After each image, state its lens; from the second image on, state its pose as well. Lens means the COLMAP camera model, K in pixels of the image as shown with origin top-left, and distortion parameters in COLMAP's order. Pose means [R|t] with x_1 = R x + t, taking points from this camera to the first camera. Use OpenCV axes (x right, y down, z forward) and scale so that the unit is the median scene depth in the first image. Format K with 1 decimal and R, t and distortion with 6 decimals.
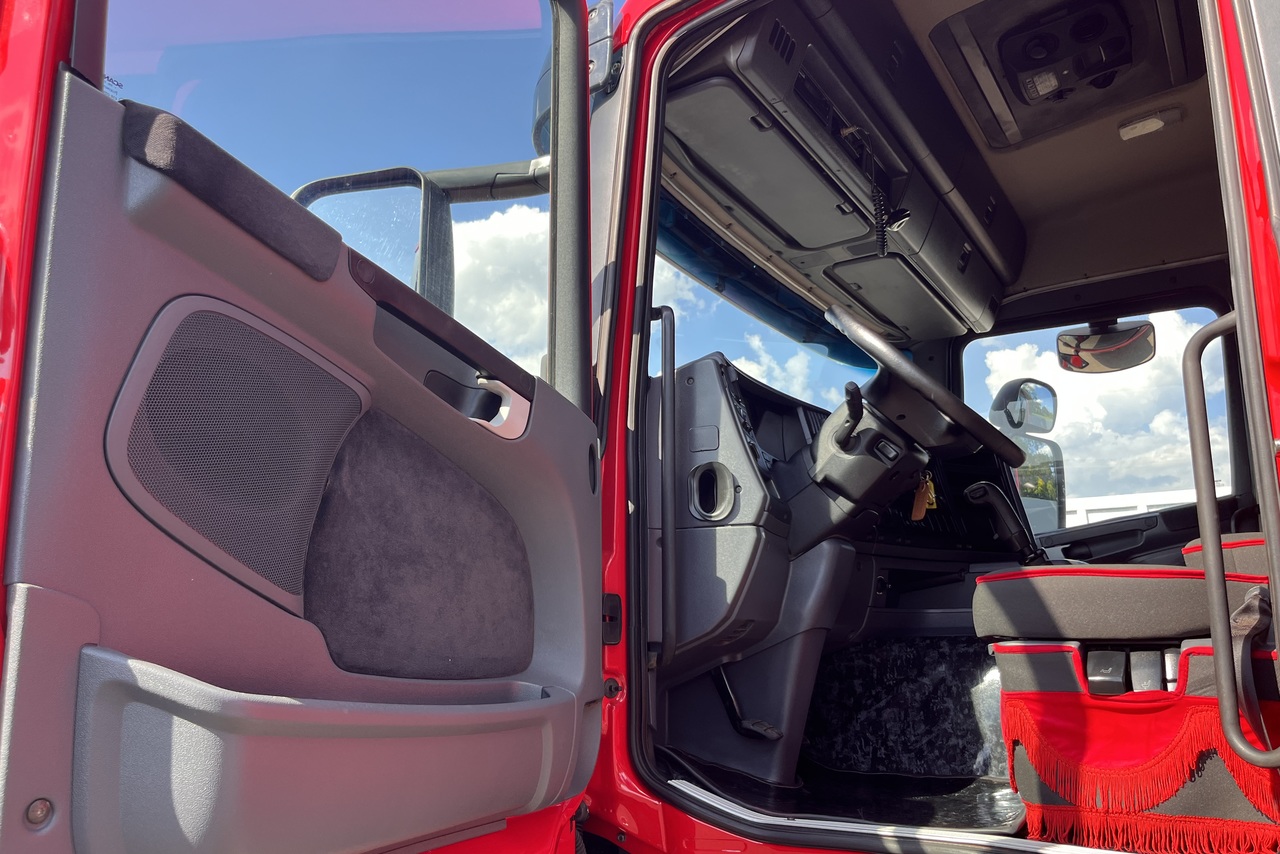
lens RADIAL K [[986.1, 0, 625.0], [0, 986.1, 429.9], [0, 0, 1]] dist [0.026073, -0.002768]
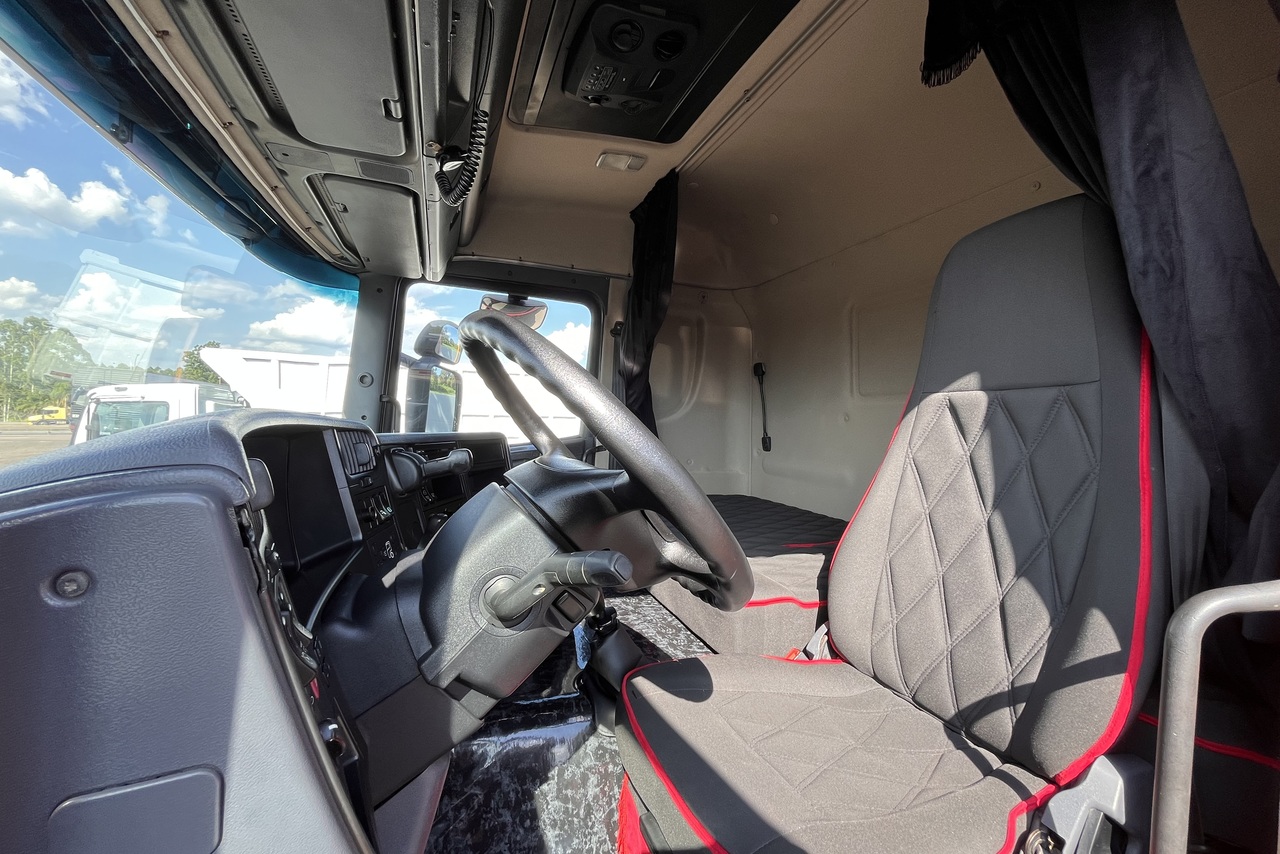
lens RADIAL K [[513.0, 0, 637.1], [0, 513.0, 422.4], [0, 0, 1]] dist [-0.000463, 0.000014]
pose [[0.582497, 0.014941, 0.812695, 0.035265], [-0.212944, 0.967716, 0.134836, -0.105317], [-0.784444, -0.251600, 0.566873, 0.661659]]
